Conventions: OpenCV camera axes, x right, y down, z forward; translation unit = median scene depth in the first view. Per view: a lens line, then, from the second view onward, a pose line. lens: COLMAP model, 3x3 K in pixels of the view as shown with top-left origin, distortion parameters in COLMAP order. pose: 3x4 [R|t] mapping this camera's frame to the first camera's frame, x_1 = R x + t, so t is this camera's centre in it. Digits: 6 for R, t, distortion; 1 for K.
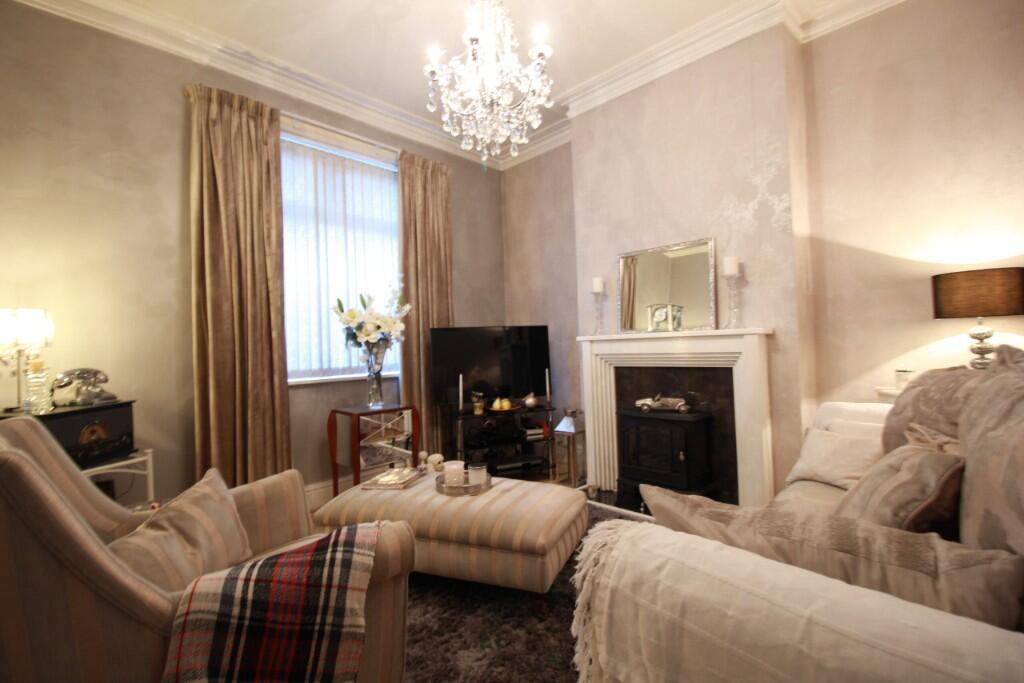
lens RADIAL K [[494.2, 0, 516.5], [0, 494.2, 342.3], [0, 0, 1]] dist [-0.002042, -0.000049]
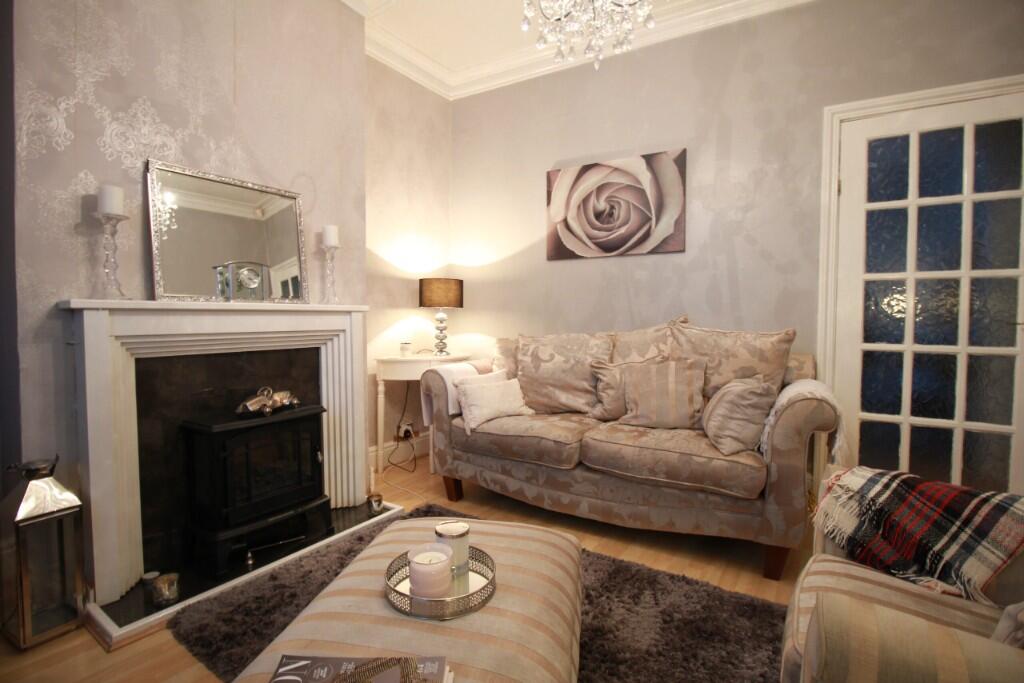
lens RADIAL K [[494.2, 0, 517.4], [0, 494.2, 340.7], [0, 0, 1]] dist [-0.002042, -0.000049]
pose [[-0.256879, -0.015022, 0.966327, -0.505753], [-0.004817, 0.999887, 0.014263, 0.023178], [-0.966432, -0.000990, -0.256922, 0.829097]]
